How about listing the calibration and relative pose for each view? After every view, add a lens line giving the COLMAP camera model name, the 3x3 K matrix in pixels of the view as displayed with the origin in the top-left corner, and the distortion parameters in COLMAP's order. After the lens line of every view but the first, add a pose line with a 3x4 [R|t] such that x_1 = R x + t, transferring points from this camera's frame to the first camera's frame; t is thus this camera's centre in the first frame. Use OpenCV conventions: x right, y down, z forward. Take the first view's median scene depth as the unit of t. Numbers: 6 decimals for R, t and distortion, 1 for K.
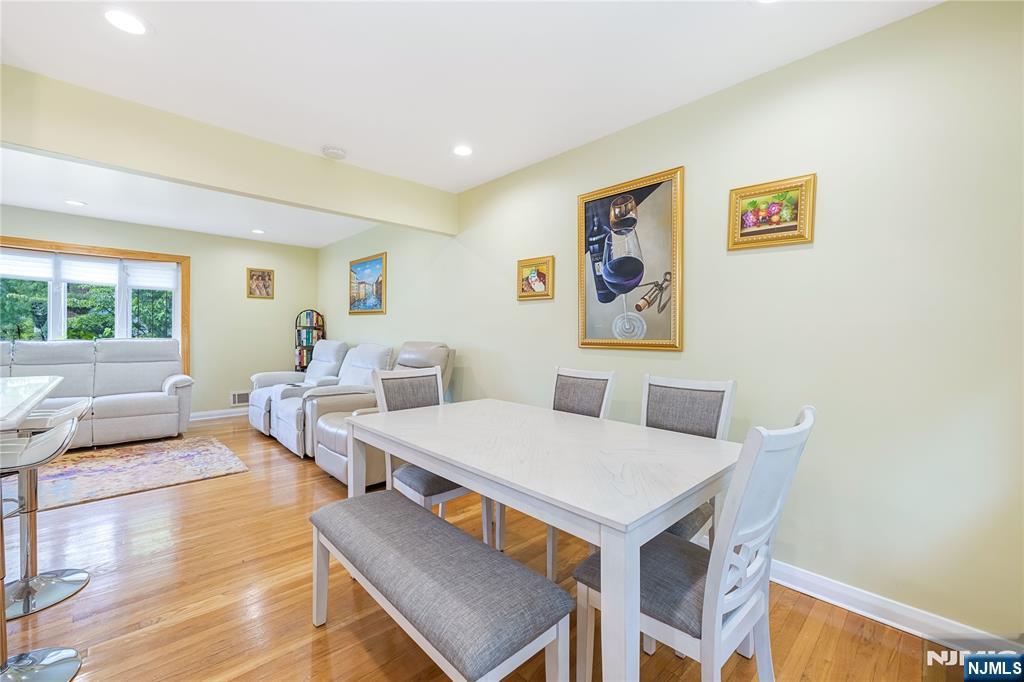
lens RADIAL K [[417.1, 0, 515.0], [0, 417.1, 337.0], [0, 0, 1]] dist [-0.000602, 0.000035]
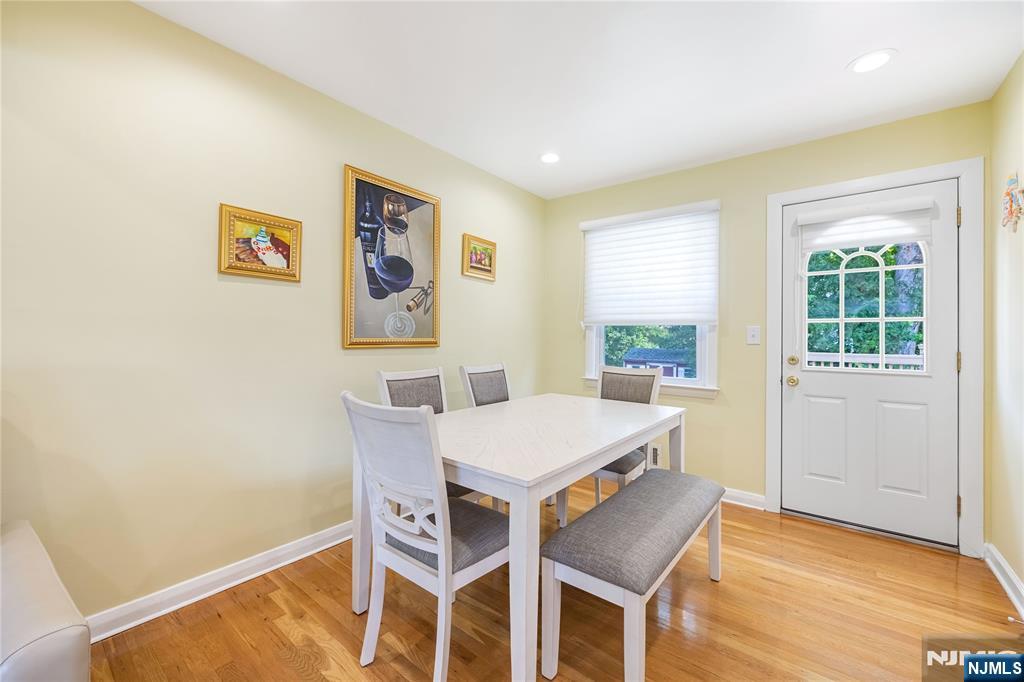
lens RADIAL K [[417.1, 0, 515.0], [0, 417.1, 337.0], [0, 0, 1]] dist [-0.000602, 0.000035]
pose [[-0.140502, -0.006546, 0.990059, -0.751499], [0.001457, 0.999976, 0.006818, -0.002726], [-0.990079, 0.002400, -0.140489, 0.827897]]
